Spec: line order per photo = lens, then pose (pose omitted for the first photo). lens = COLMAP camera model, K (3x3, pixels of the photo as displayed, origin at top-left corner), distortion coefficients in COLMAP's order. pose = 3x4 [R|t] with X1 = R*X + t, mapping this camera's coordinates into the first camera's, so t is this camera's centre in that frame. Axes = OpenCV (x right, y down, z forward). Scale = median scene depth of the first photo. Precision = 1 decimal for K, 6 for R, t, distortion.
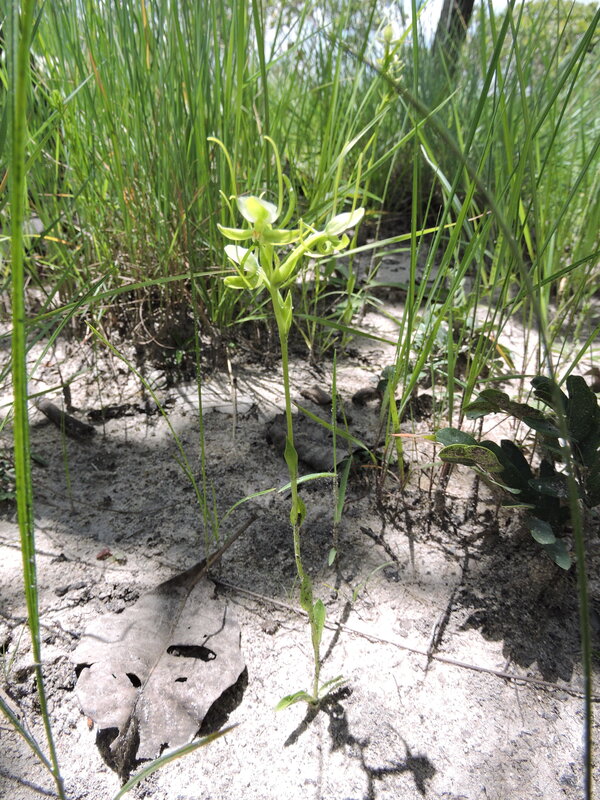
lens RADIAL K [[516.7, 0, 300.0], [0, 516.7, 400.0], [0, 0, 1]] dist [-0.052902, 0.001479]
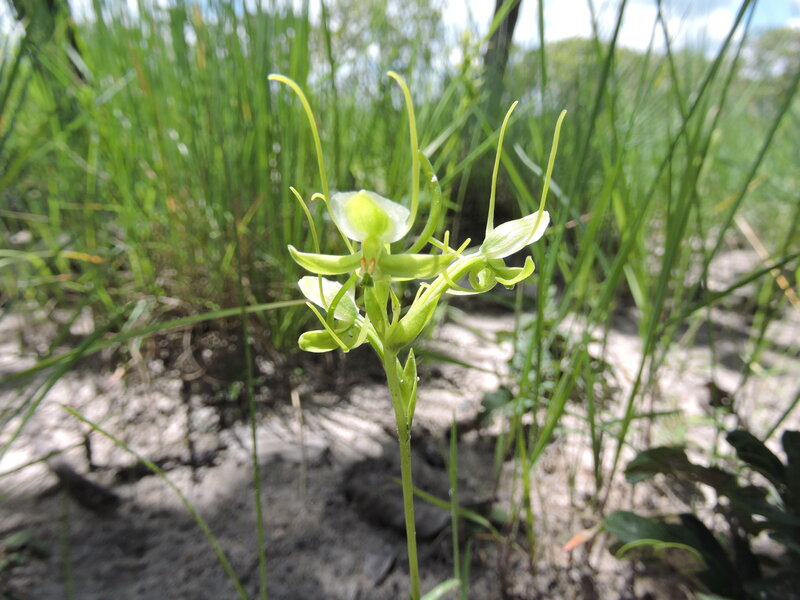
lens RADIAL K [[516.7, 0, 400.0], [0, 516.7, 300.0], [0, 0, 1]] dist [-0.052902, 0.001479]
pose [[0.996656, -0.031298, 0.075479, -0.028344], [0.045564, 0.979661, -0.195420, -0.057754], [-0.067828, 0.198206, 0.977811, 0.156849]]
